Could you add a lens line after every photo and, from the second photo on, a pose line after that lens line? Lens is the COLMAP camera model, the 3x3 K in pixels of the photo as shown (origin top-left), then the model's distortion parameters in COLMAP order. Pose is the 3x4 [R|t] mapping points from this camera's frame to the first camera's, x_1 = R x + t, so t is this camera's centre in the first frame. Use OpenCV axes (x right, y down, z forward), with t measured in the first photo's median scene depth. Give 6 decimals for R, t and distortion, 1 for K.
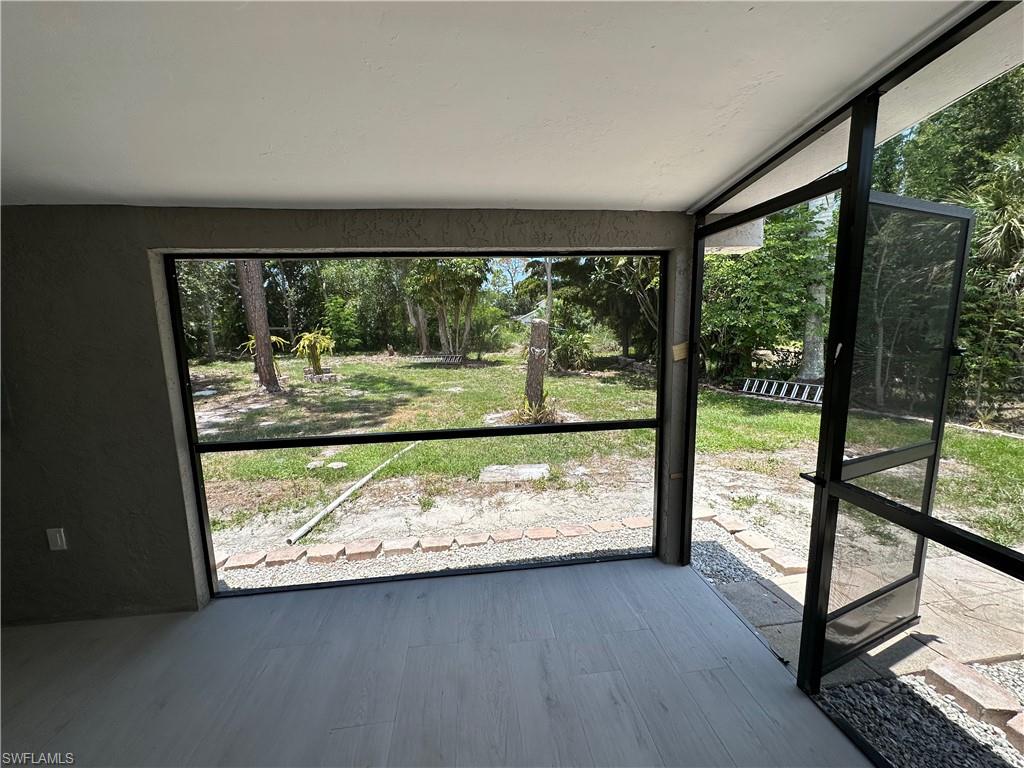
lens RADIAL K [[407.5, 0, 512.0], [0, 407.5, 384.0], [0, 0, 1]] dist [-0.002515, 0.000490]
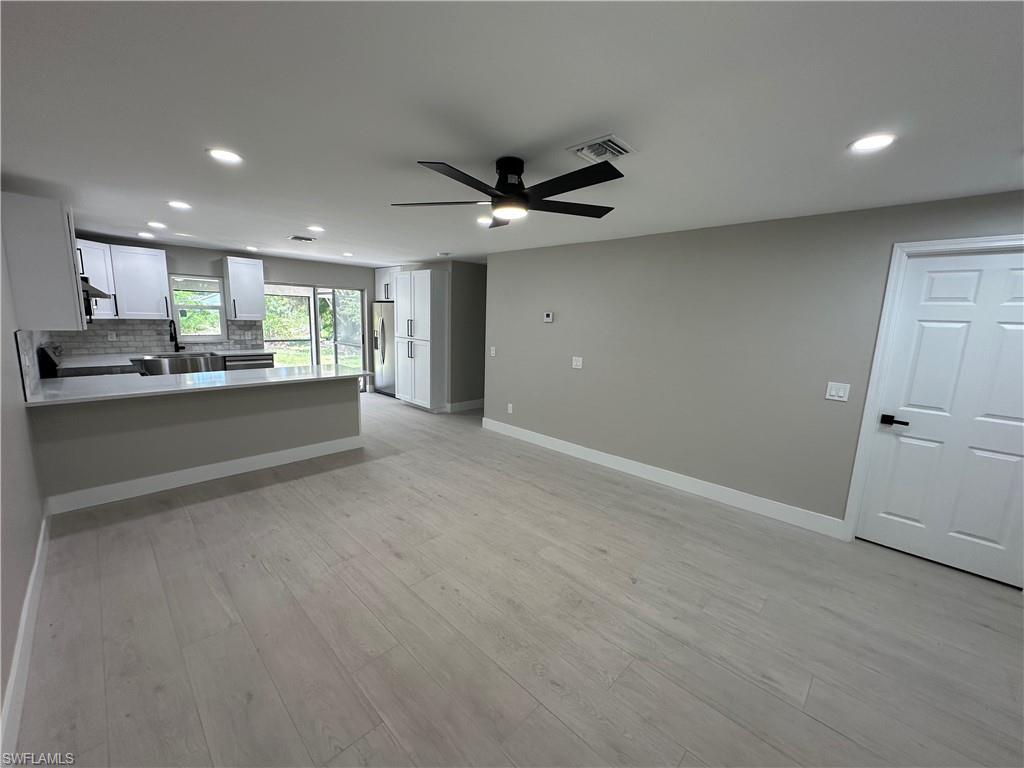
lens RADIAL K [[407.6, 0, 511.2], [0, 407.6, 381.7], [0, 0, 1]] dist [0.003673, 0.000445]
pose [[0.772958, -0.055292, 0.632043, -0.114157], [0.041597, 0.998468, 0.036477, 0.077209], [-0.633092, -0.001904, 0.774074, -0.576339]]
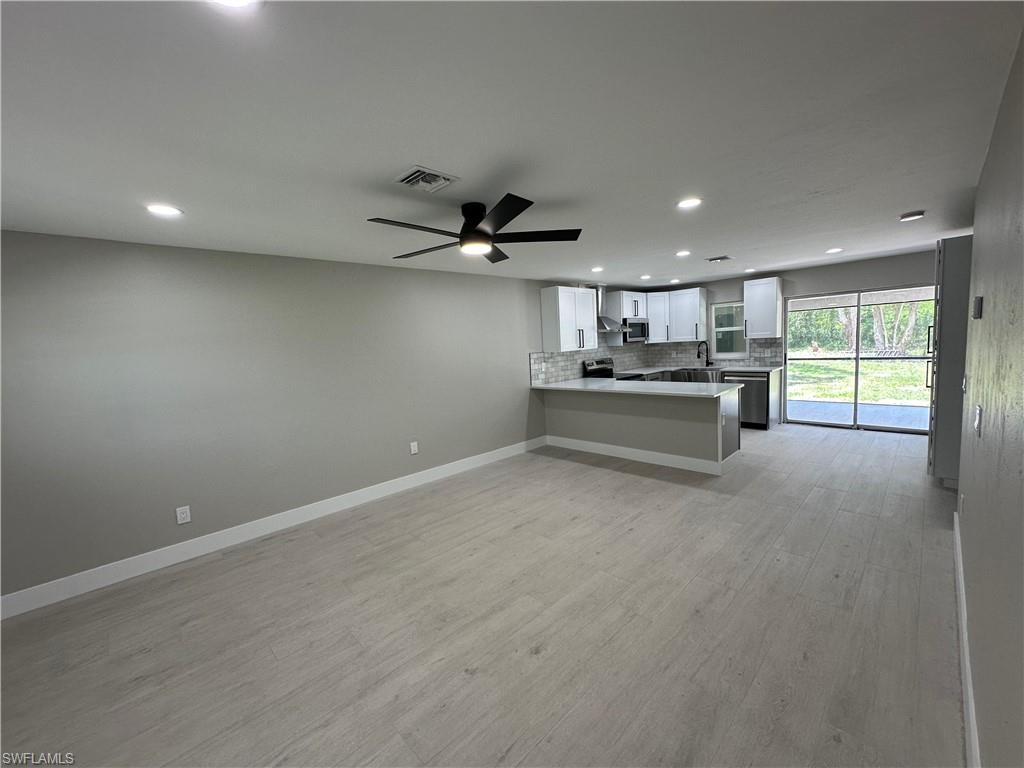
lens RADIAL K [[407.5, 0, 512.0], [0, 407.5, 384.0], [0, 0, 1]] dist [-0.002515, 0.000490]
pose [[0.610881, 0.068219, -0.788778, 0.131680], [-0.070821, 0.996995, 0.031379, 0.071608], [0.788548, 0.036693, 0.613877, -0.550265]]
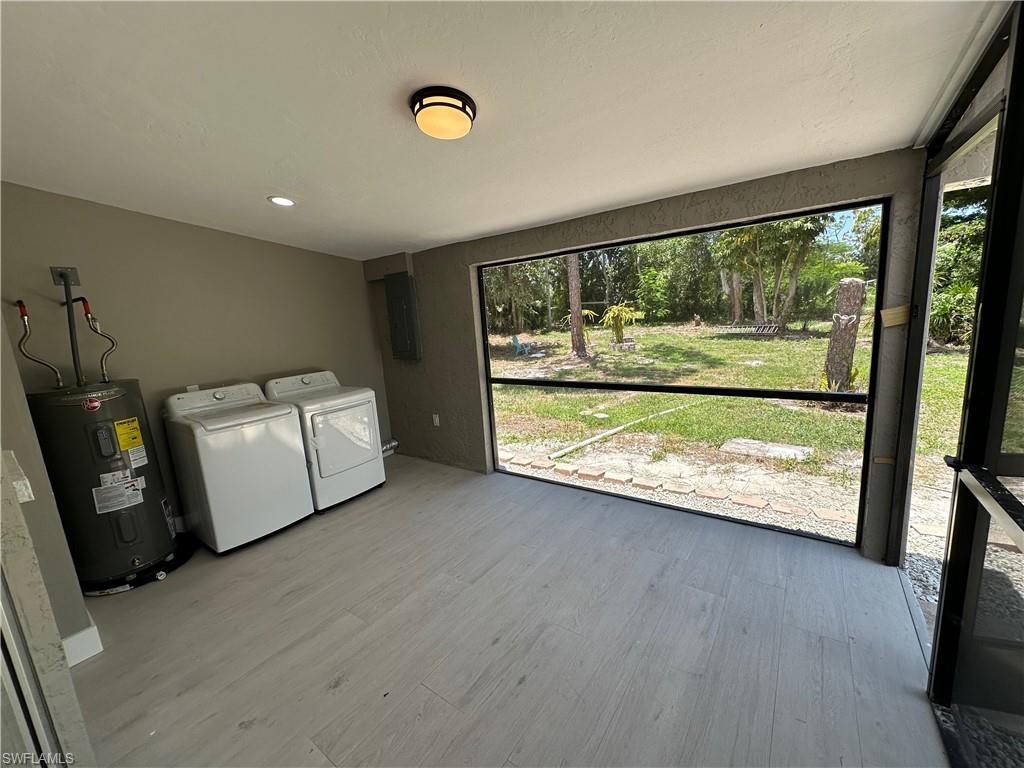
lens RADIAL K [[407.5, 0, 512.0], [0, 407.5, 384.0], [0, 0, 1]] dist [-0.002515, 0.000490]
pose [[0.737659, 0.088133, -0.669396, 0.067805], [-0.040556, 0.995437, 0.086369, 0.003489], [0.673954, -0.036563, 0.737868, -0.029564]]
